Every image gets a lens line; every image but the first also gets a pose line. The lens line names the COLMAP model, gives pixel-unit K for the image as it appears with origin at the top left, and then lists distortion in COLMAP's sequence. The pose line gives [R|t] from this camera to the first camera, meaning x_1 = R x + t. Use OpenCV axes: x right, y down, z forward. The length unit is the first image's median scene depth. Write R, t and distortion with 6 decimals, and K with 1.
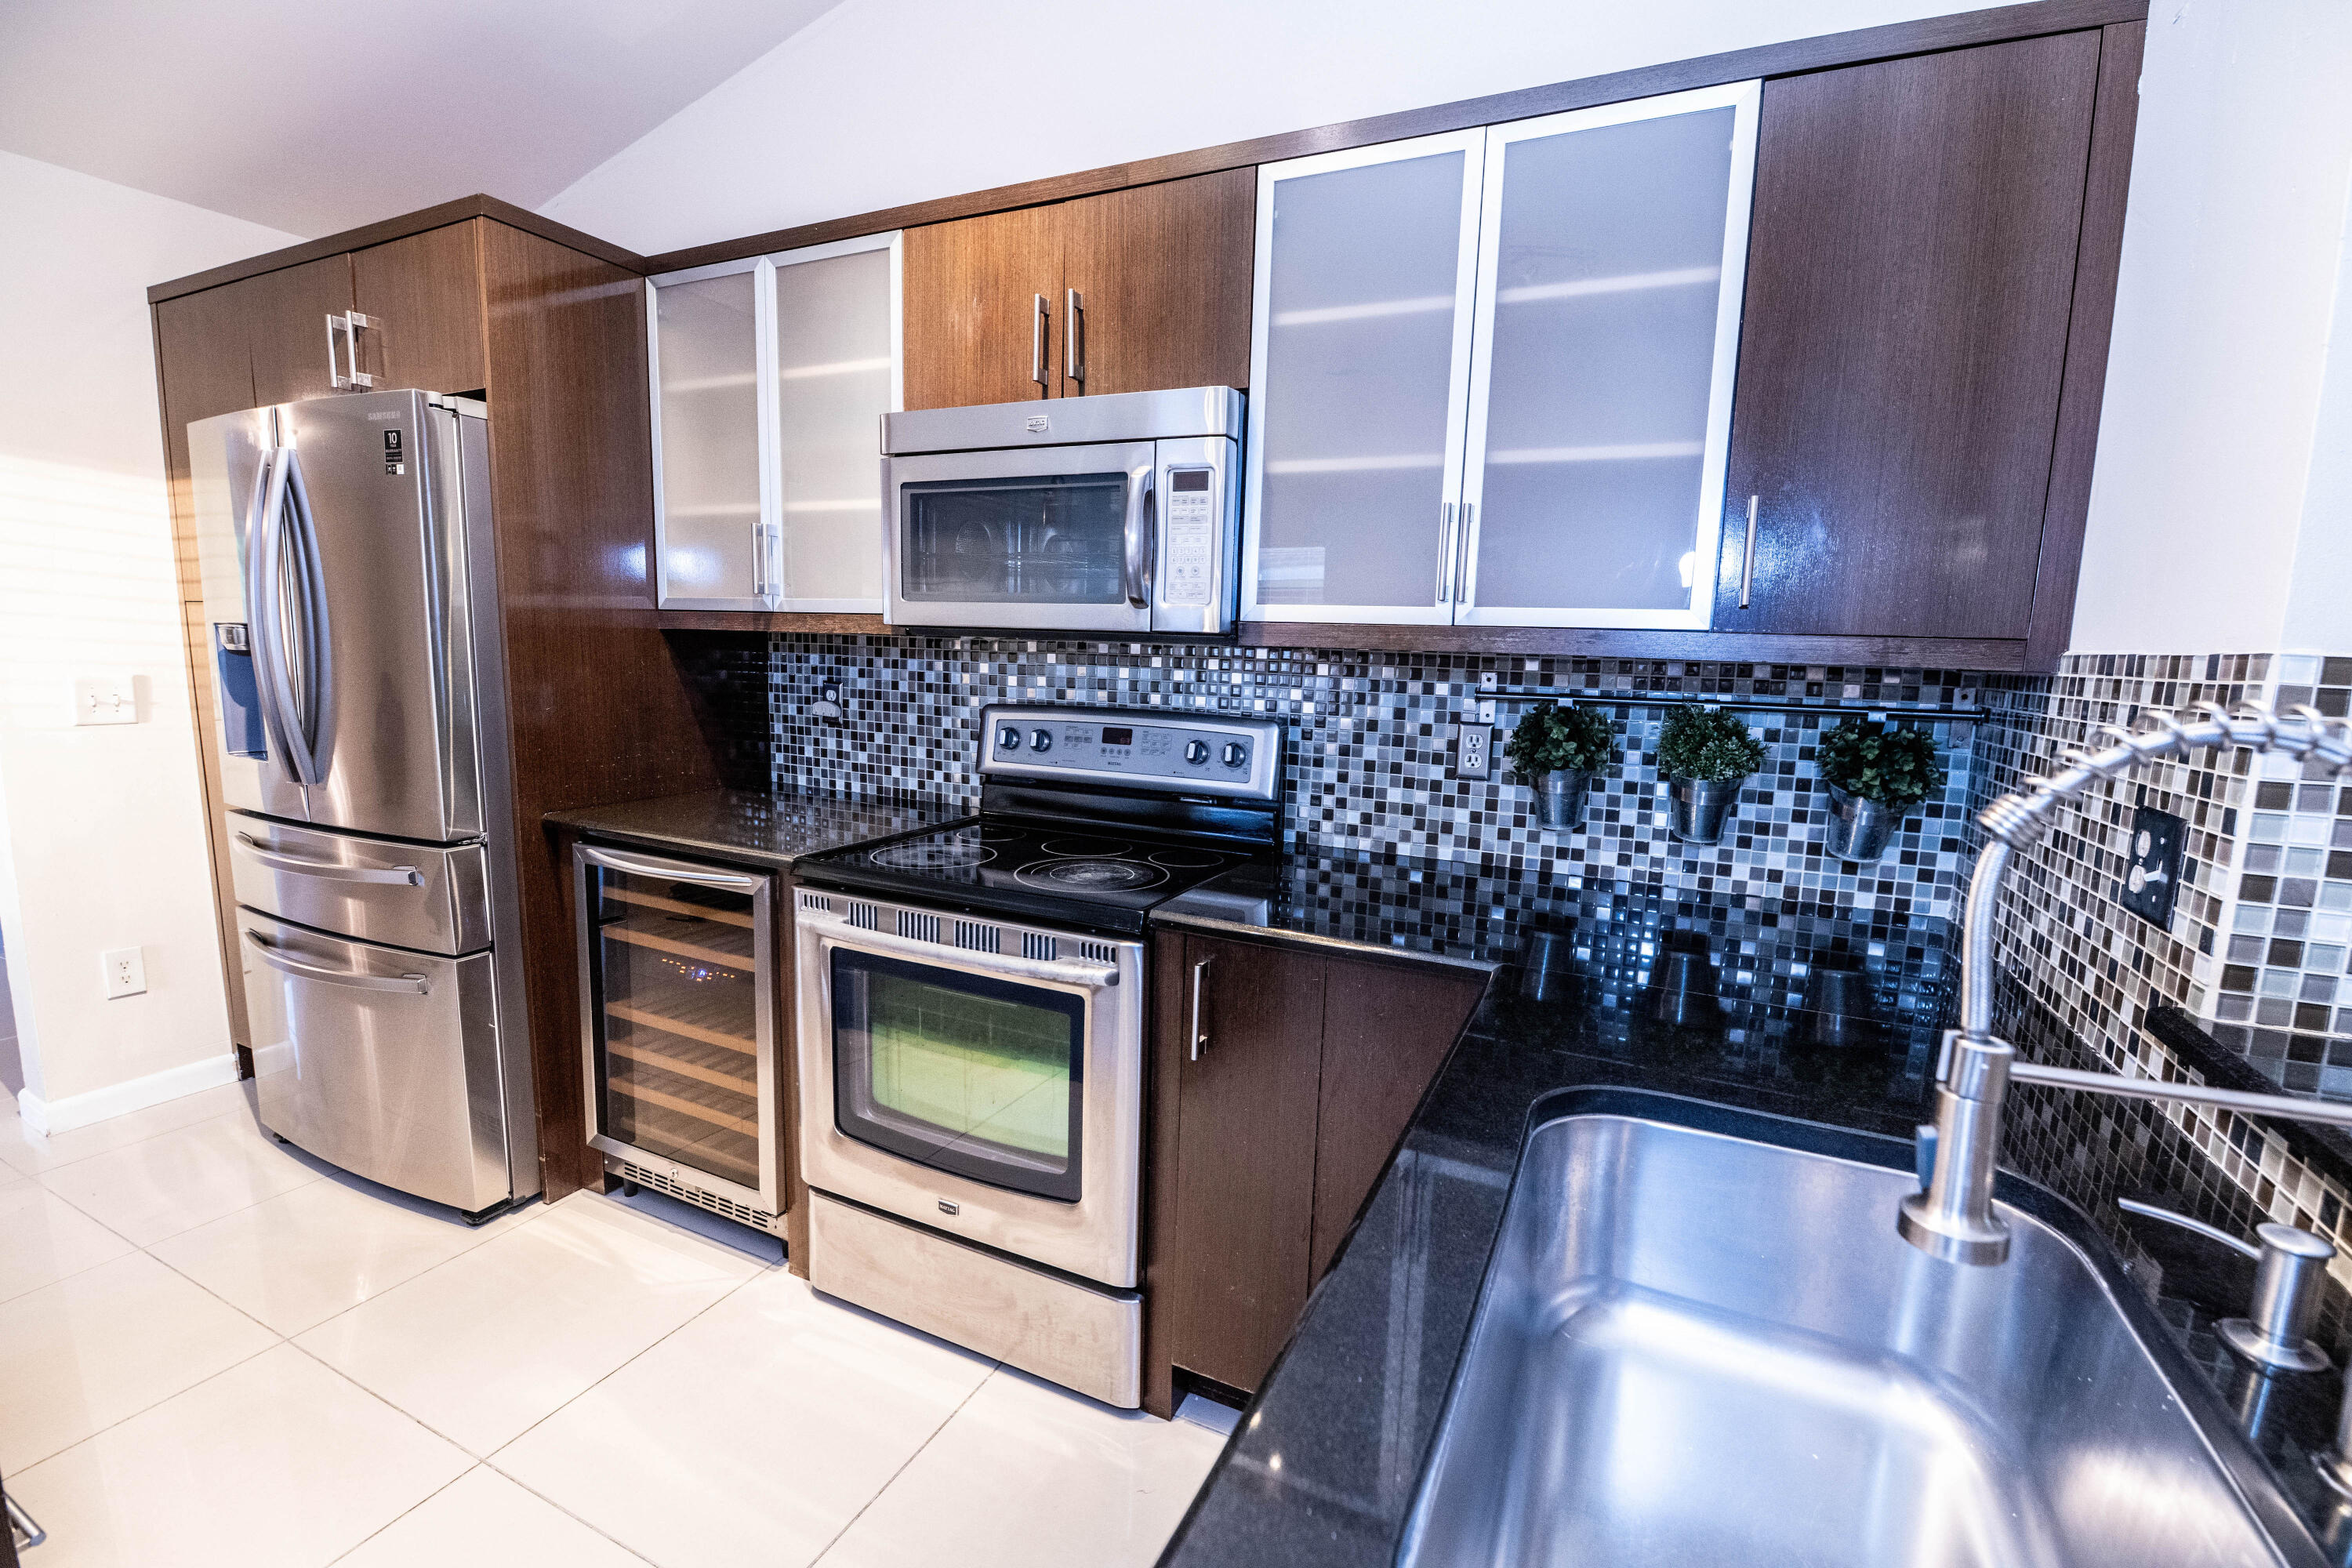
lens RADIAL K [[1015.4, 0, 1178.9], [0, 1015.4, 791.7], [0, 0, 1]] dist [-0.012020, -0.000151]
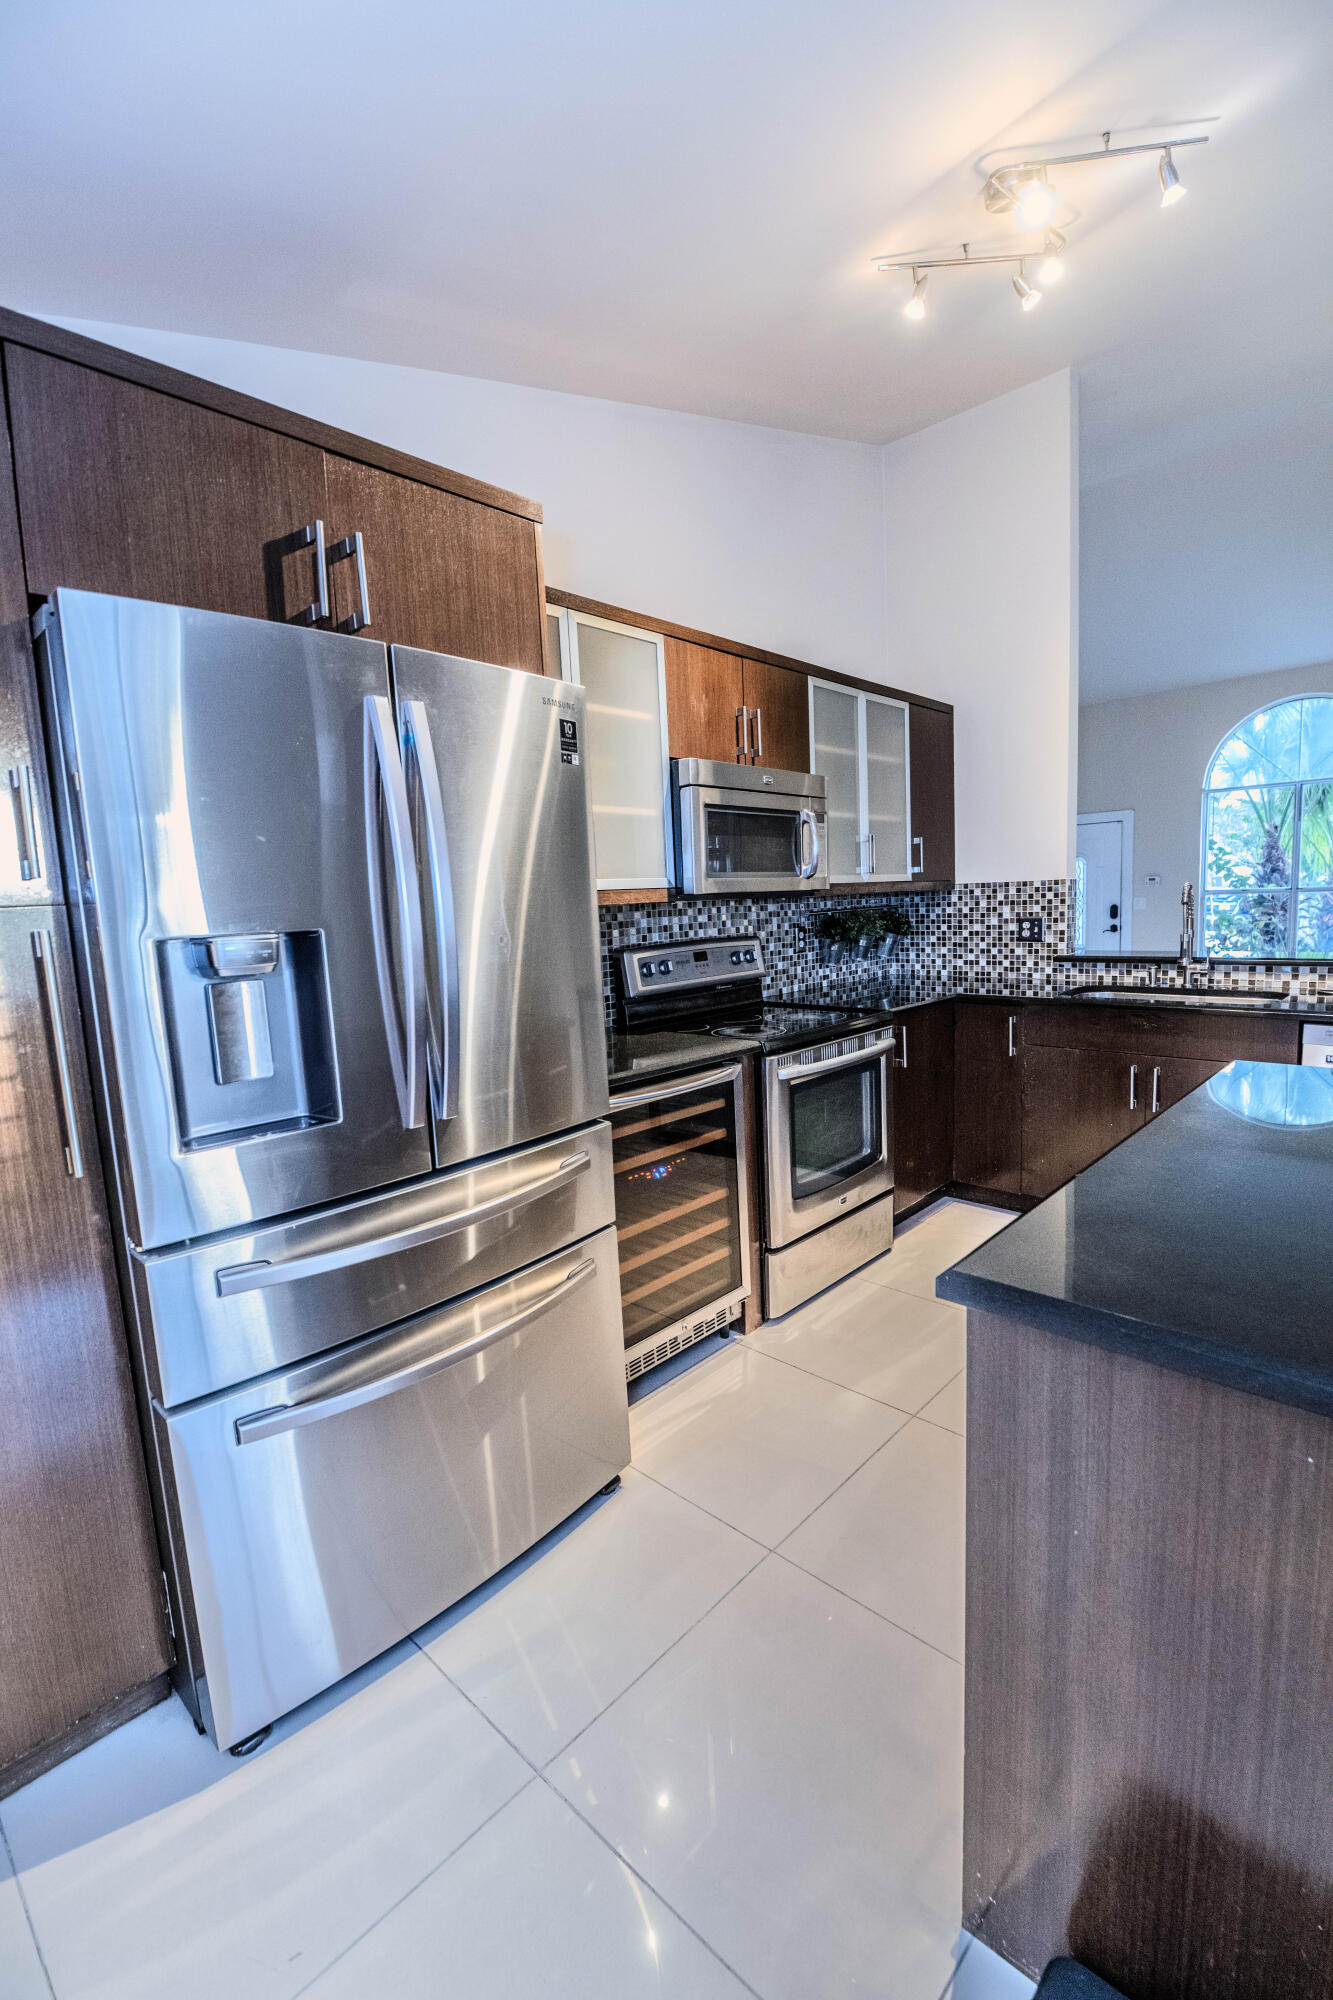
lens RADIAL K [[863.5, 0, 671.0], [0, 863.5, 1001.9], [0, 0, 1]] dist [-0.012020, -0.000151]
pose [[0.310156, -0.155805, 0.937831, -1.547836], [0.189812, 0.976766, 0.099500, -0.144419], [-0.931544, 0.147151, 0.332523, 0.634023]]
